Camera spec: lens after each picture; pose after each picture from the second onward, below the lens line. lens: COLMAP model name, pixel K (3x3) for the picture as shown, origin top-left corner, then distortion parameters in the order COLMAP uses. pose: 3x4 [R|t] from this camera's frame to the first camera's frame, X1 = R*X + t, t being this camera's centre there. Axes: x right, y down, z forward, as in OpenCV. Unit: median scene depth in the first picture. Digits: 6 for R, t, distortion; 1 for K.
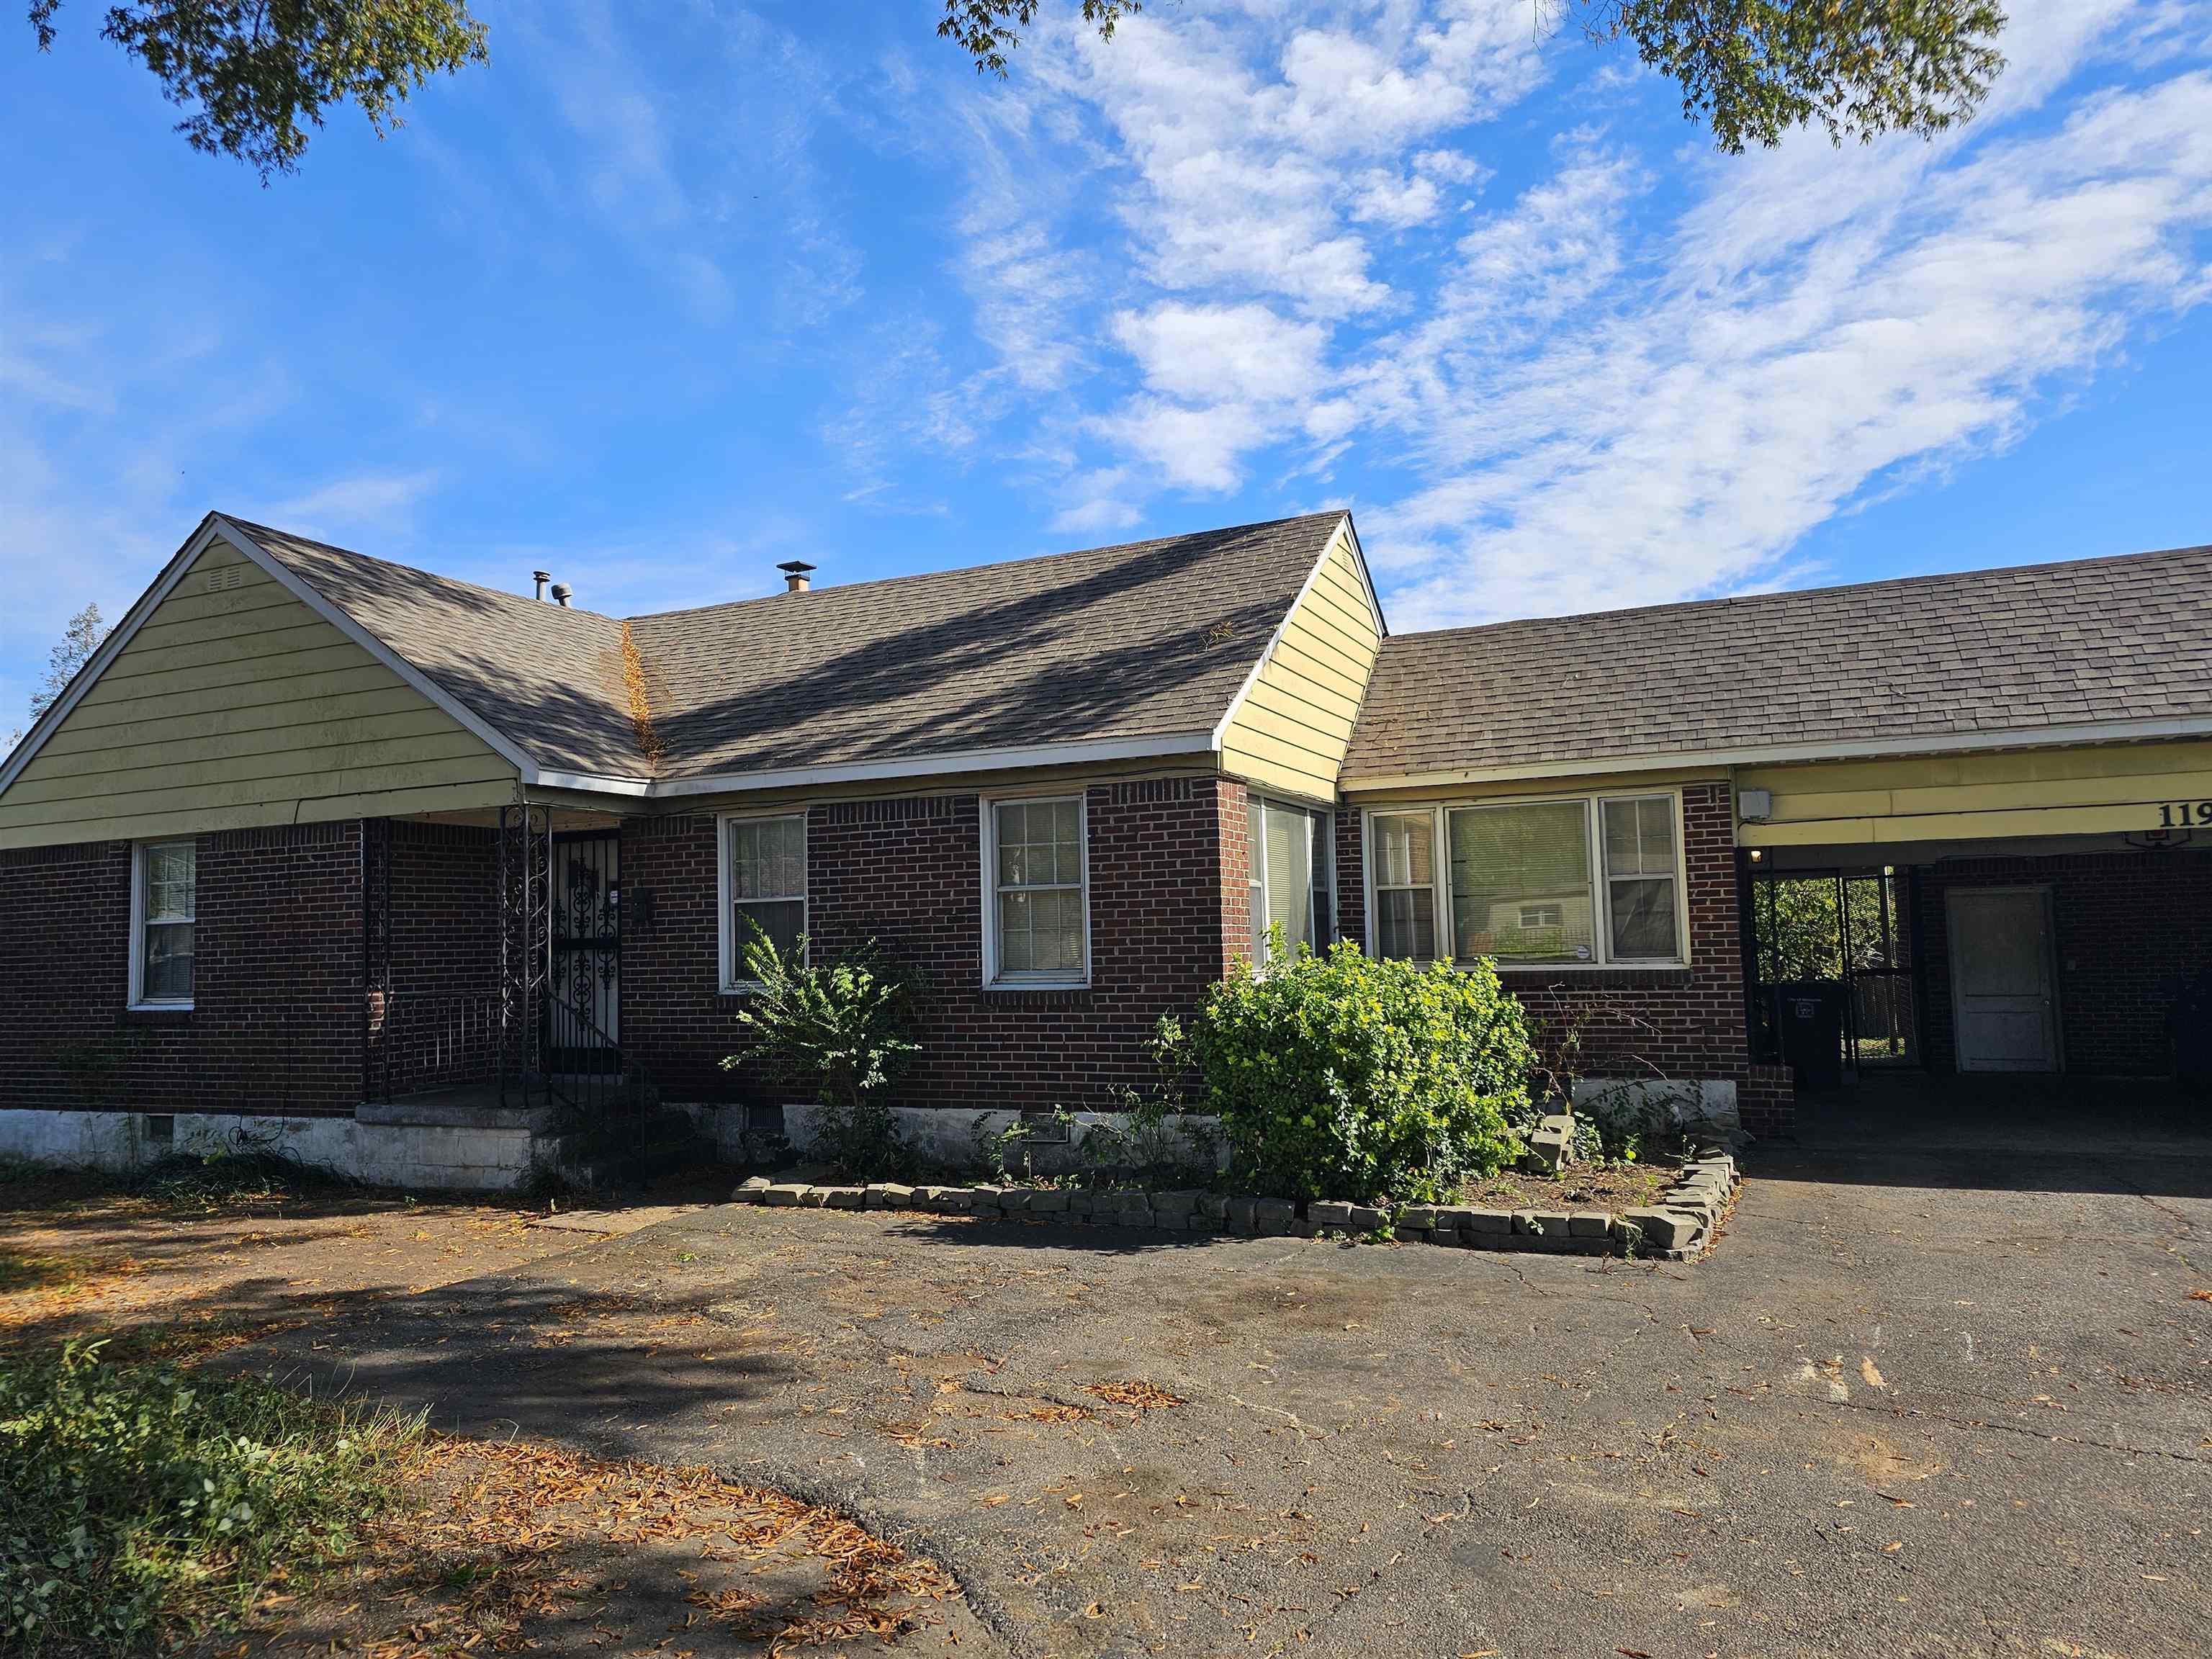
lens RADIAL K [[1622.7, 0, 1304.6], [0, 1622.7, 834.3], [0, 0, 1]] dist [0.092089, -0.097494]
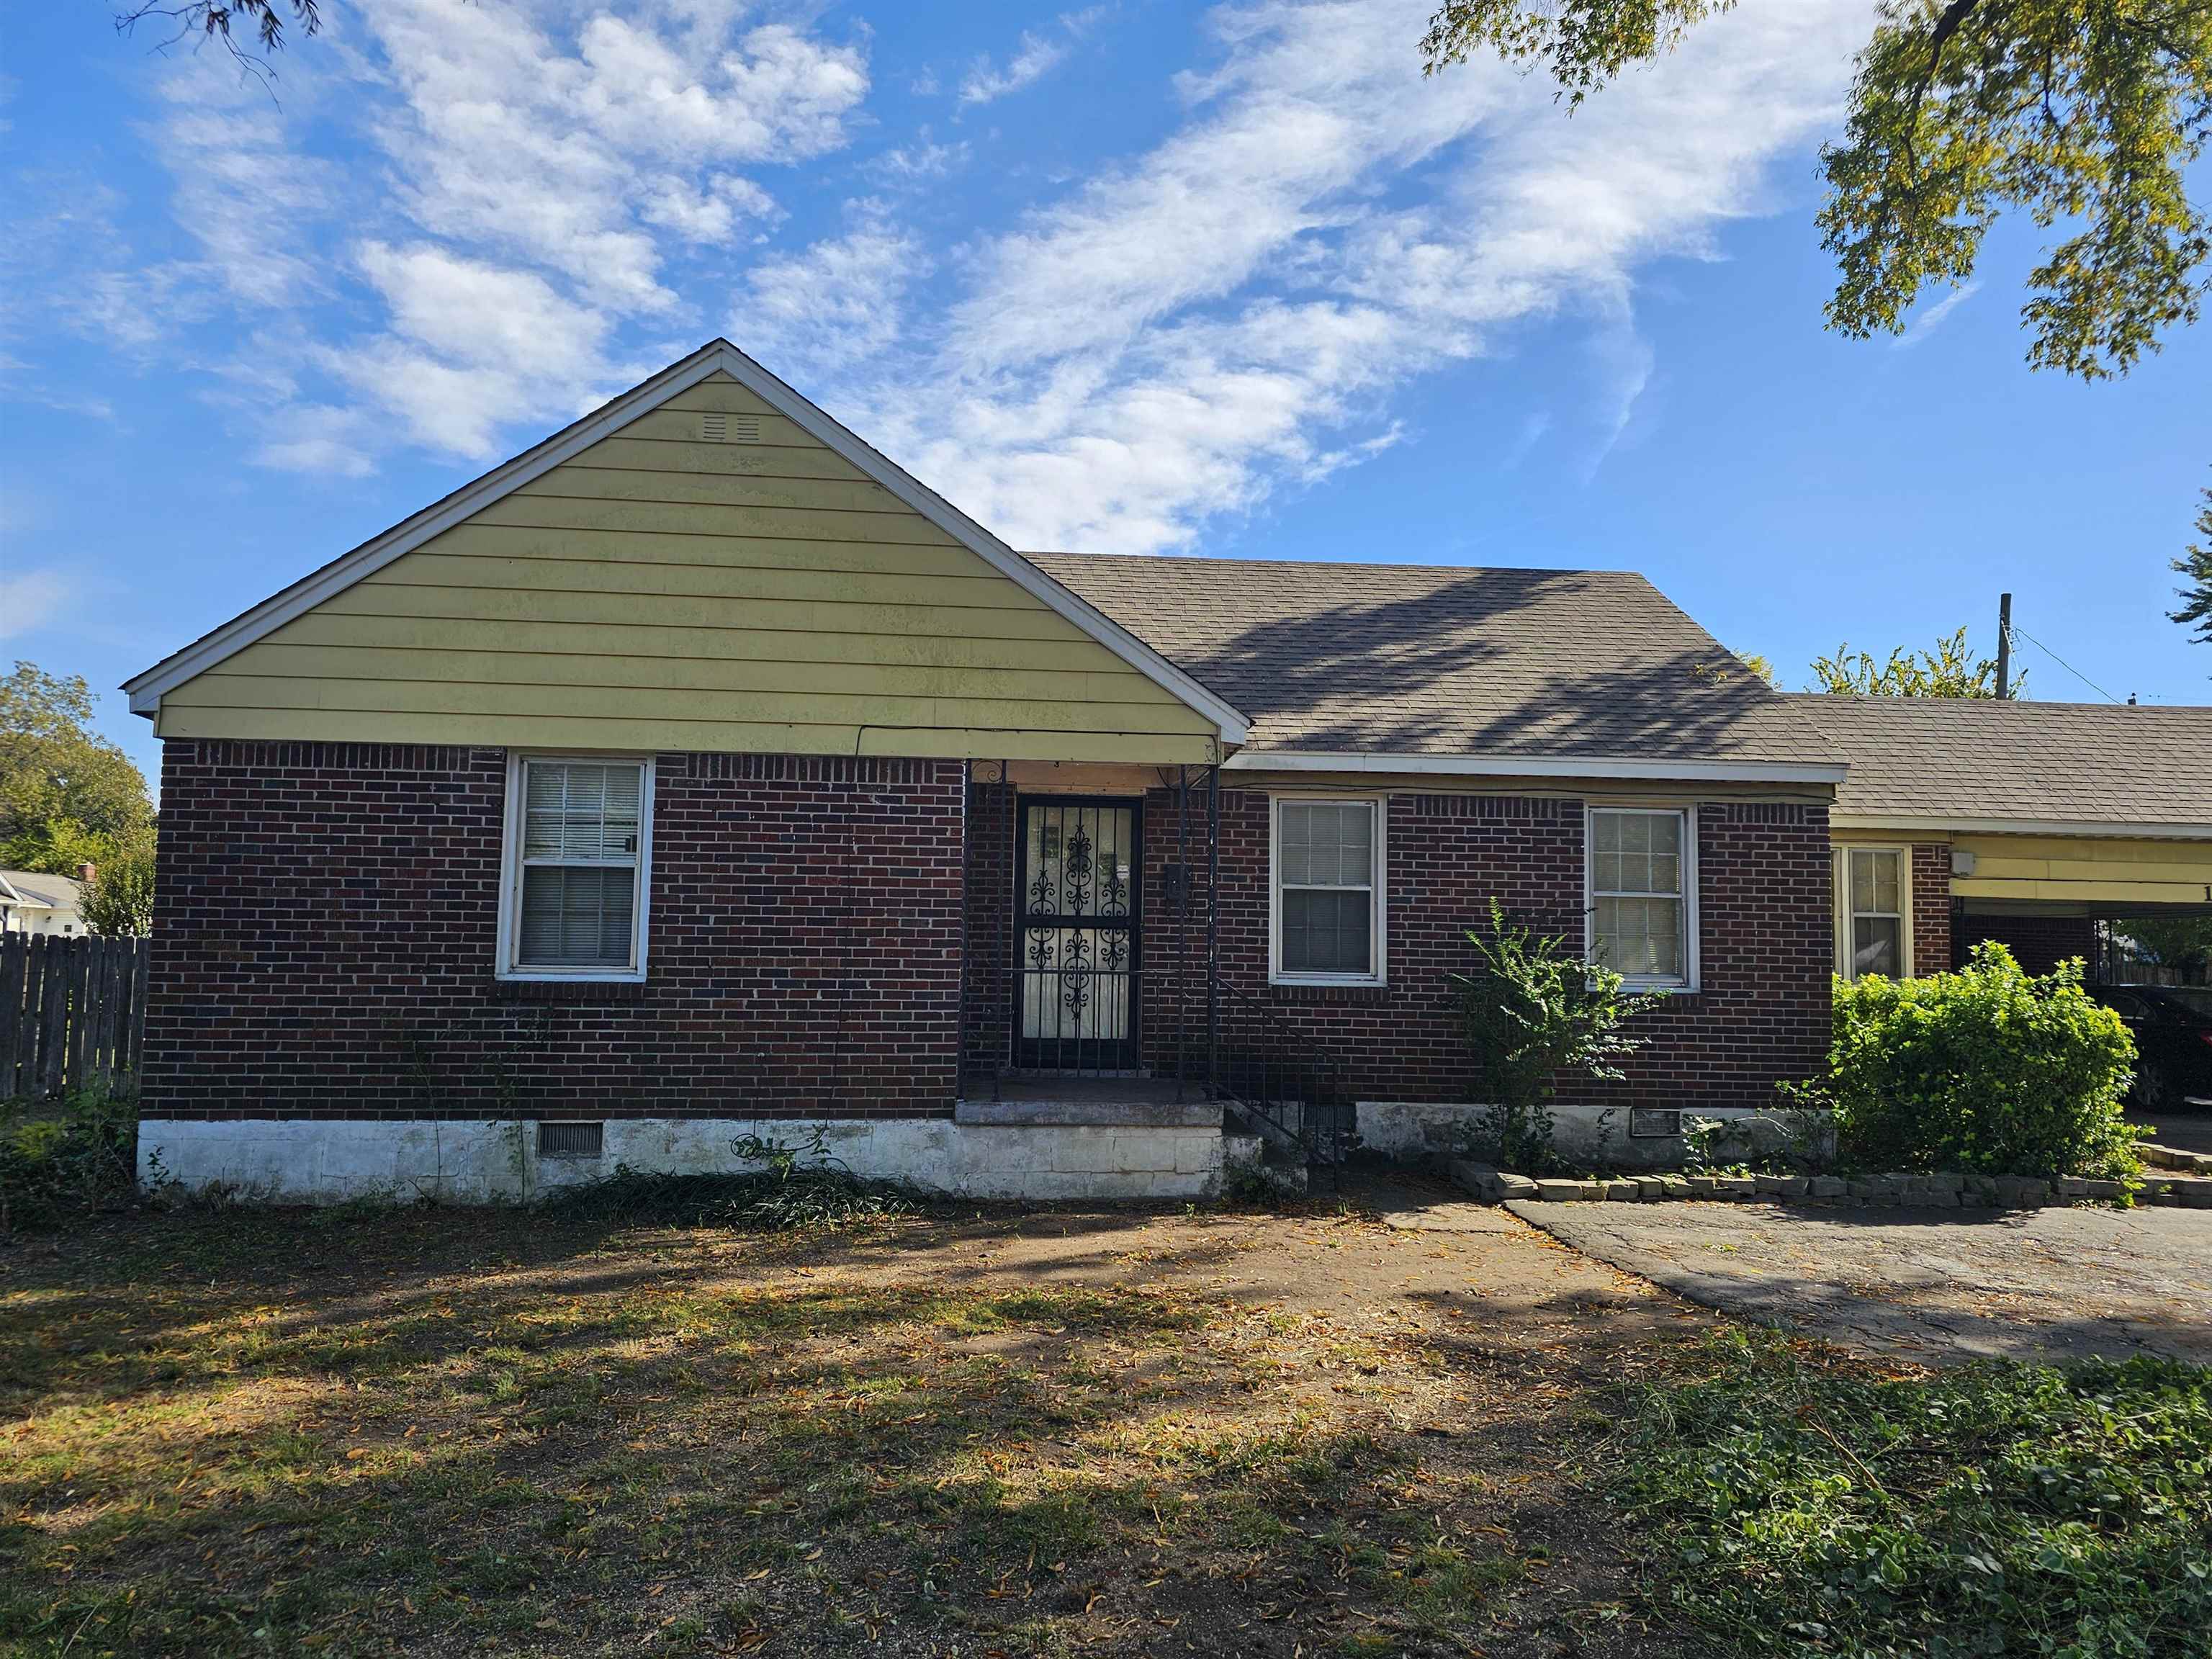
lens RADIAL K [[1518.8, 0, 1106.0], [0, 1518.8, 829.5], [0, 0, 1]] dist [0.081081, -0.067724]
pose [[0.856109, 0.083135, 0.510064, -0.182086], [-0.072106, 0.996537, -0.041400, 0.010692], [-0.511740, -0.001336, 0.859139, 0.061464]]
